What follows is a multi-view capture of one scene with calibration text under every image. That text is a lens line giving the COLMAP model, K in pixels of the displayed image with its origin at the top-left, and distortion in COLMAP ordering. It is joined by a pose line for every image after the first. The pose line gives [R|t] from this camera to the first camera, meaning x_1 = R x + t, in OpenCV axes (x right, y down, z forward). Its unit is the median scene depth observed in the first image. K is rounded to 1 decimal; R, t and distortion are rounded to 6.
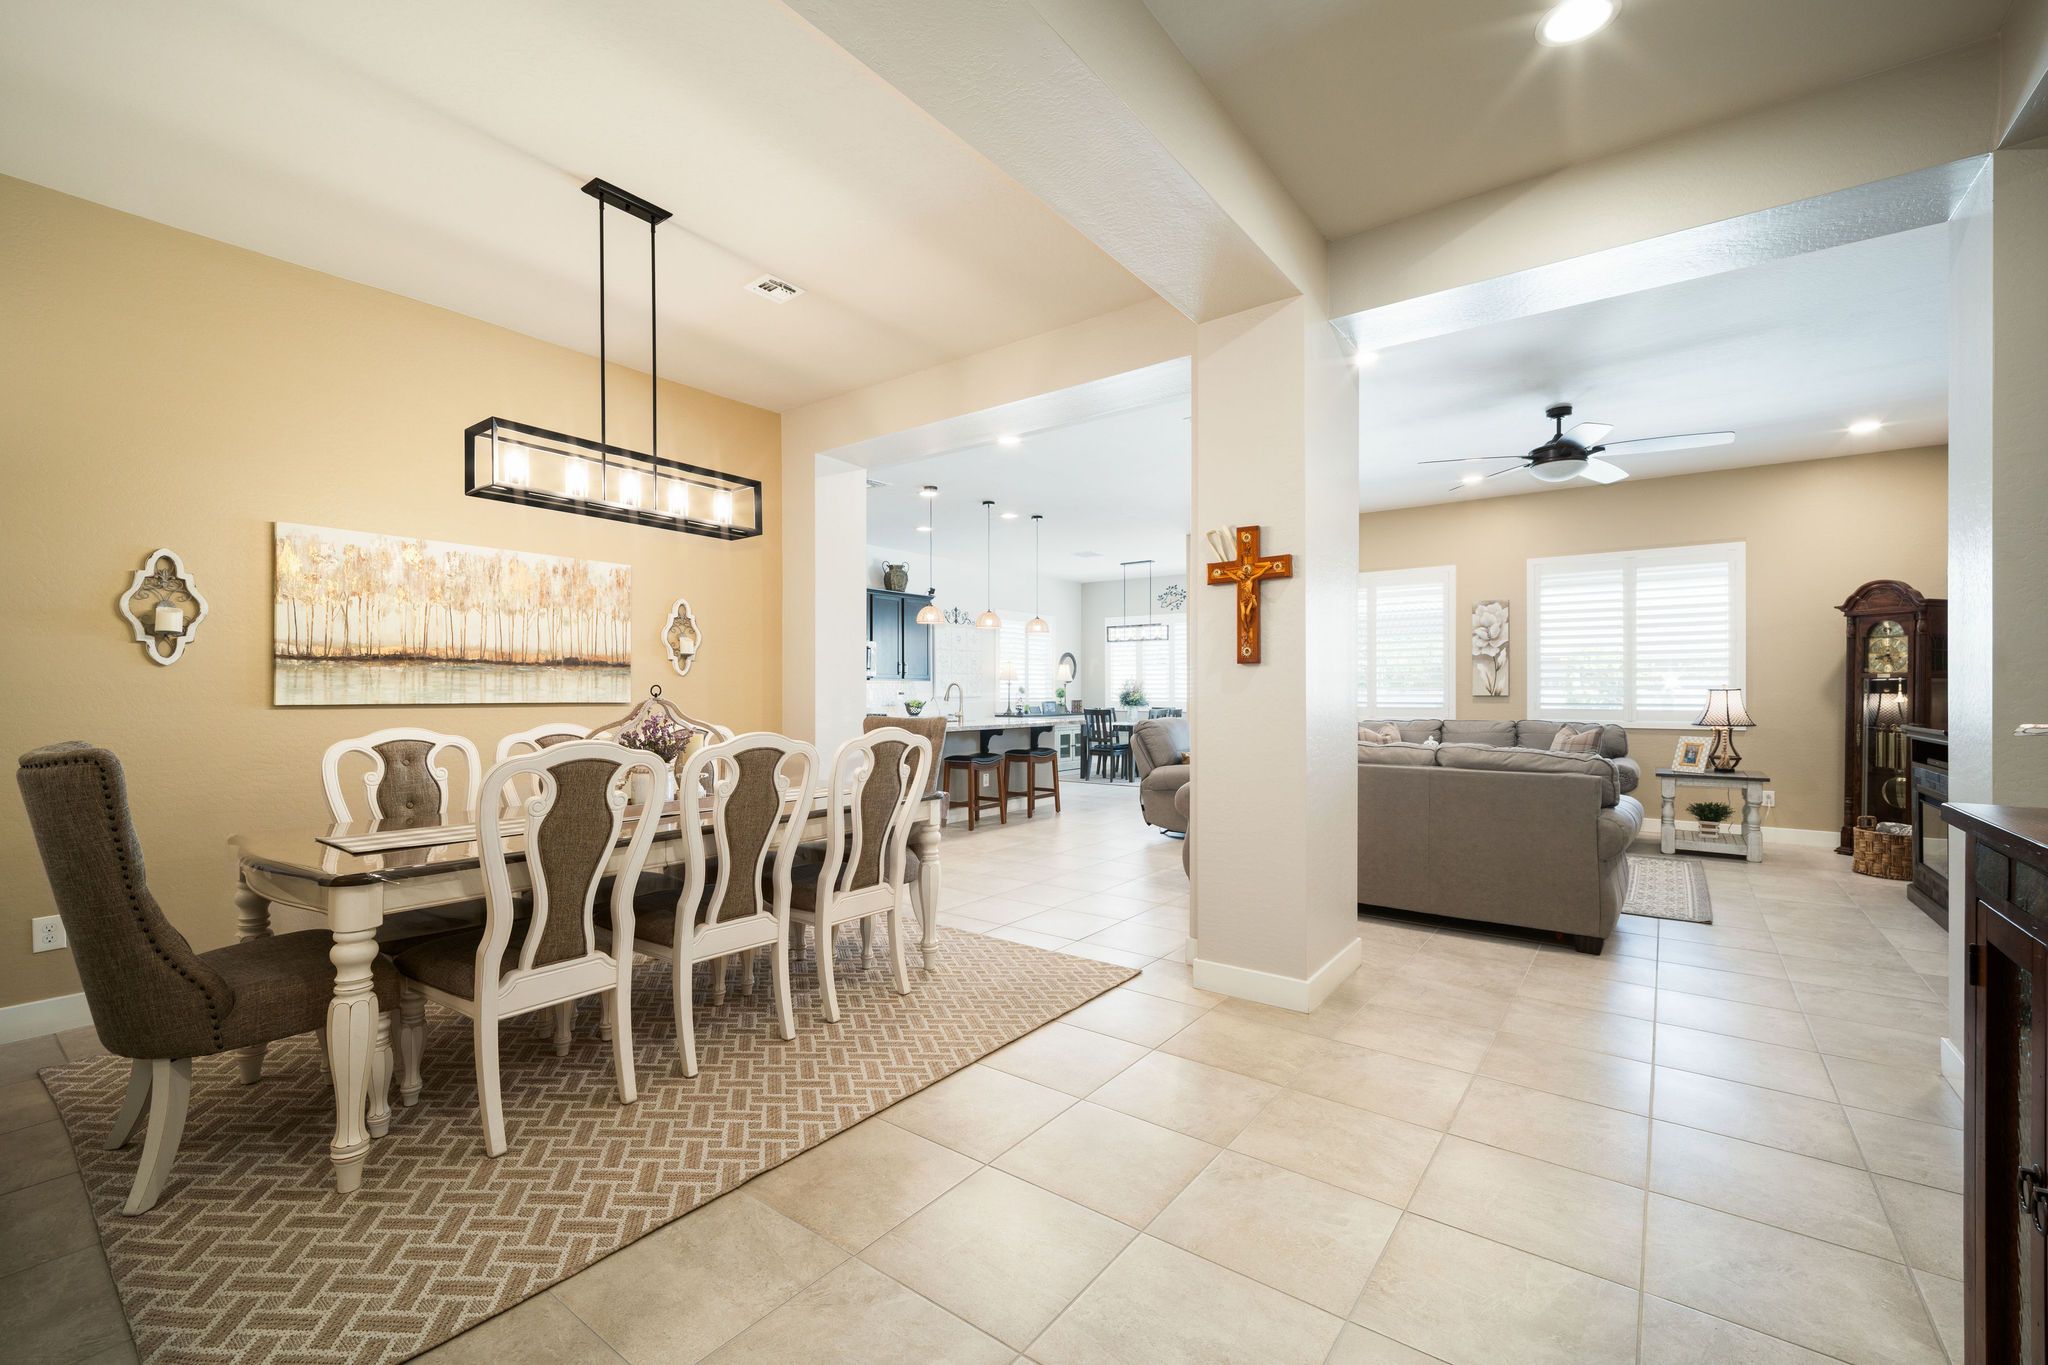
lens RADIAL K [[851.4, 0, 999.2], [0, 851.4, 689.8], [0, 0, 1]] dist [-0.011420, -0.000203]
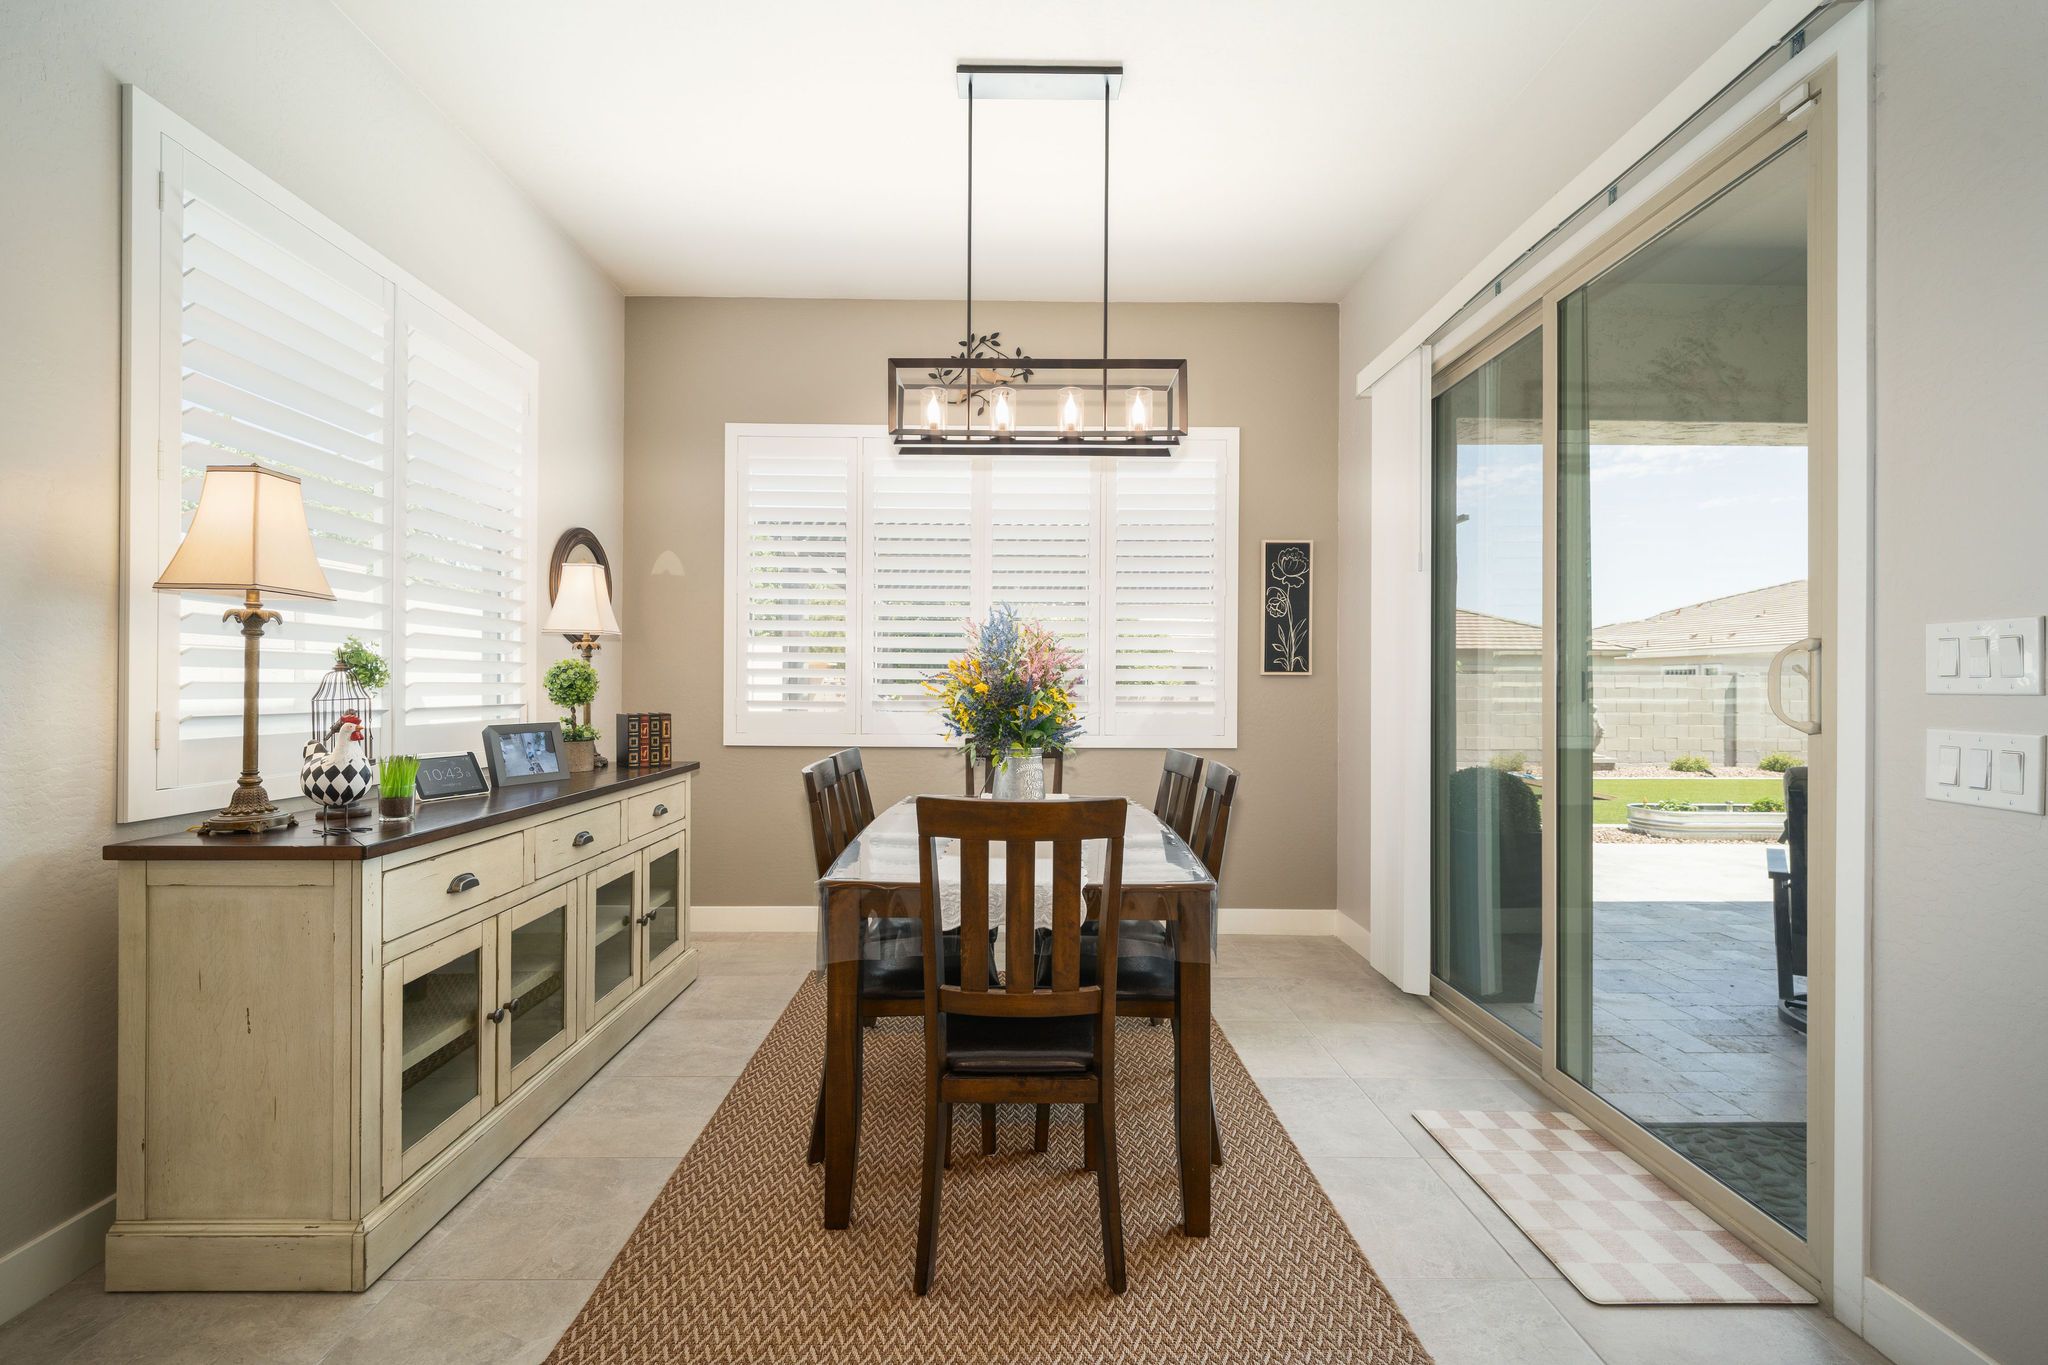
lens RADIAL K [[864.5, 0, 1009.1], [0, 864.5, 688.6], [0, 0, 1]] dist [-0.000145, -0.000550]
pose [[0.780297, 0.004963, 0.625390, 0.037833], [-0.010945, 0.999924, 0.005721, 0.004991], [-0.625314, -0.011309, 0.780291, 1.538607]]
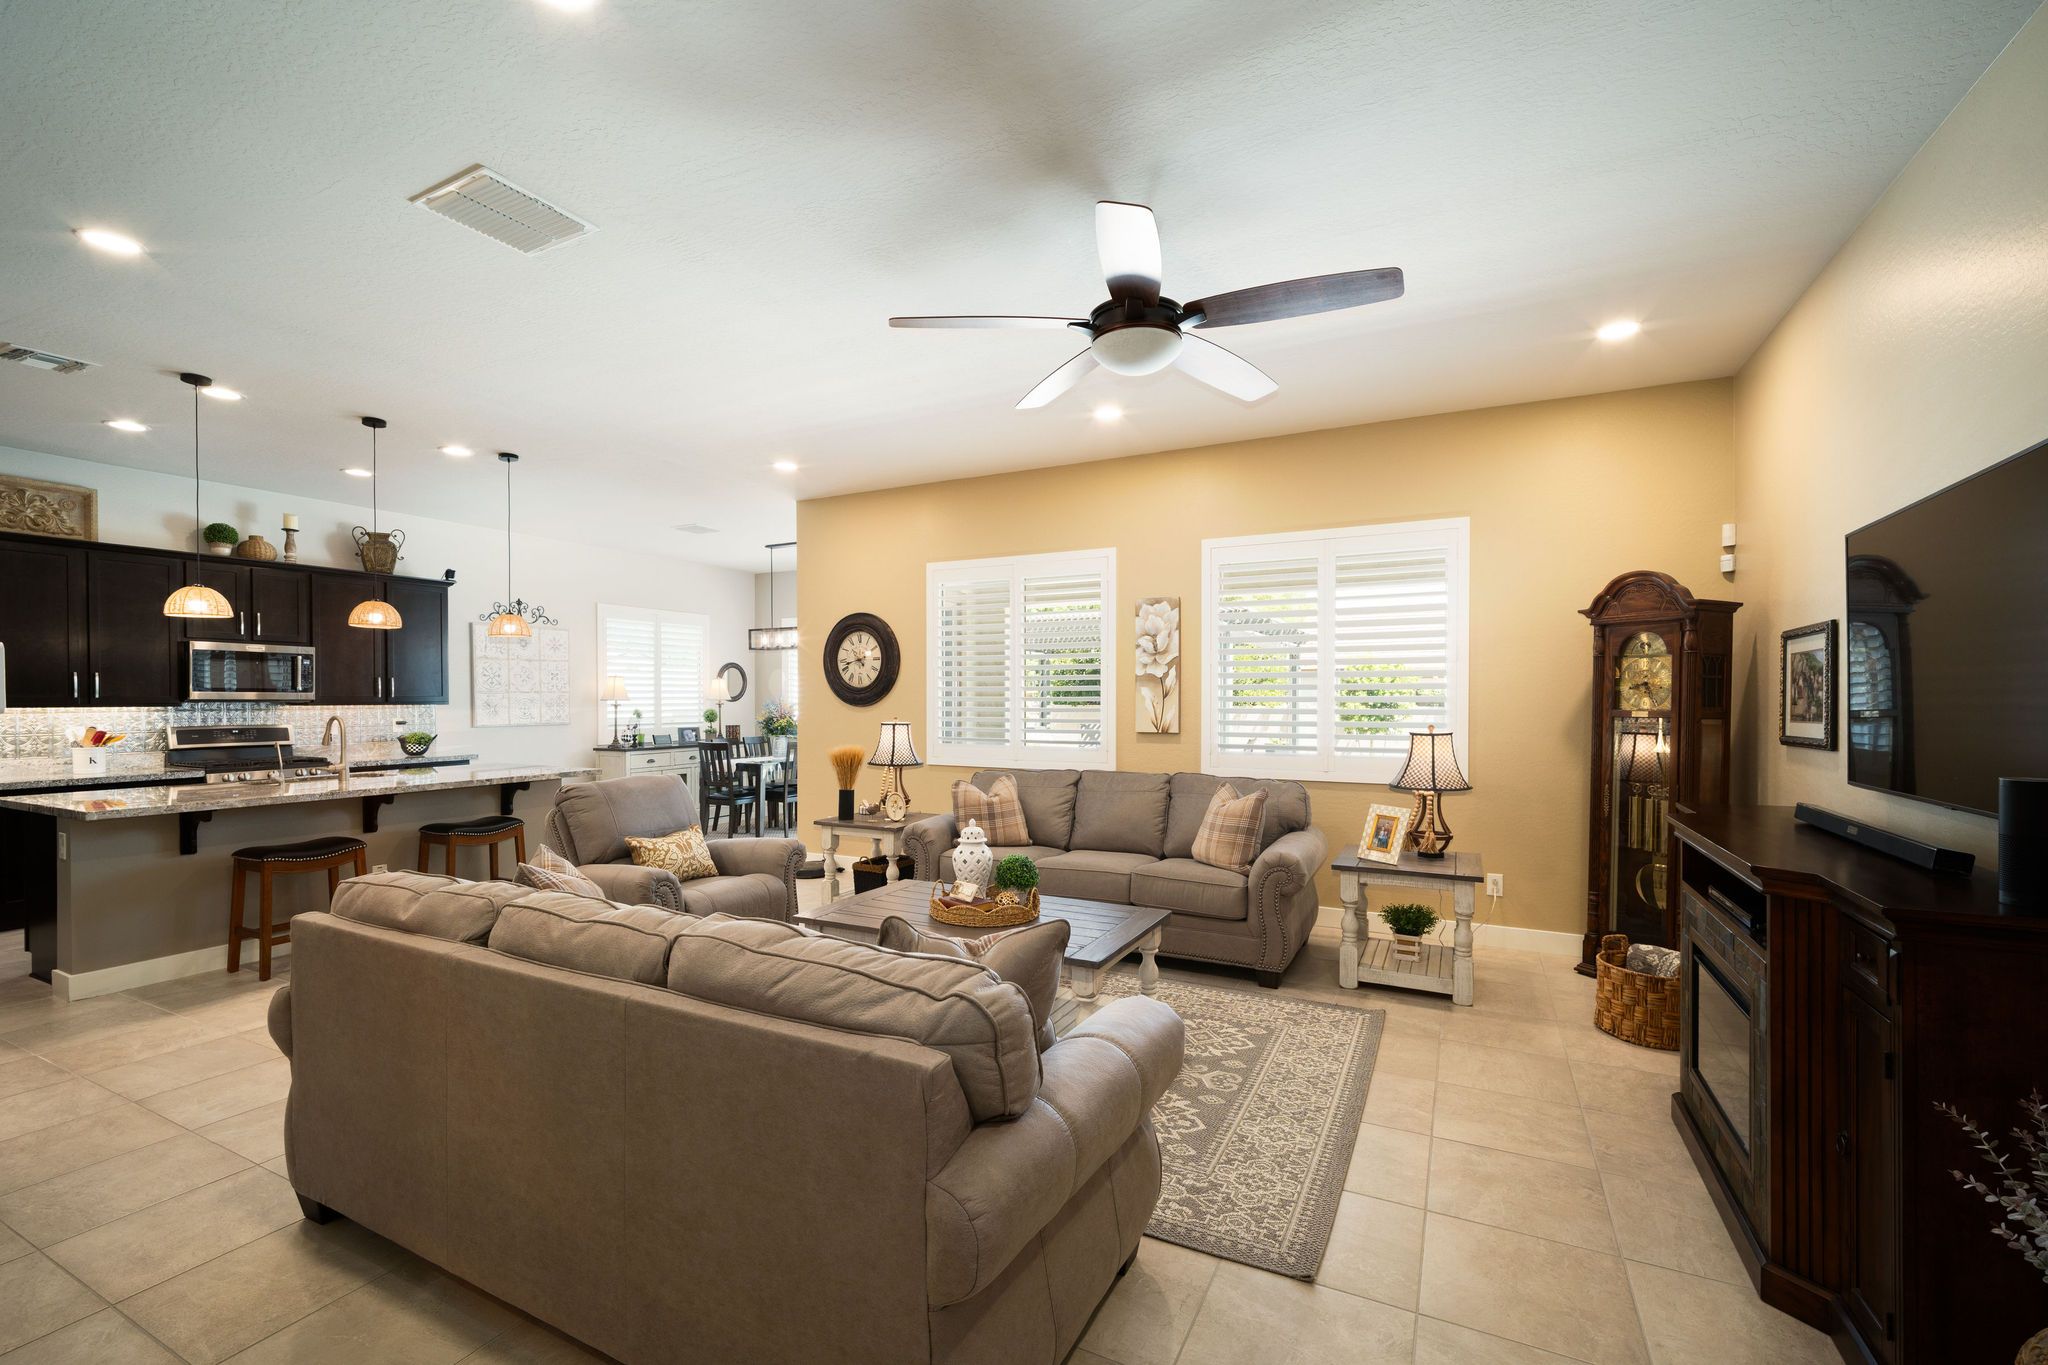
lens RADIAL K [[865.0, 0, 1011.6], [0, 865.0, 709.7], [0, 0, 1]] dist [-0.002724, -0.001001]
pose [[0.983172, -0.002923, 0.182658, 0.405618], [0.000010, 0.999873, 0.015943, -0.029279], [-0.182682, -0.015673, 0.983047, 0.387305]]
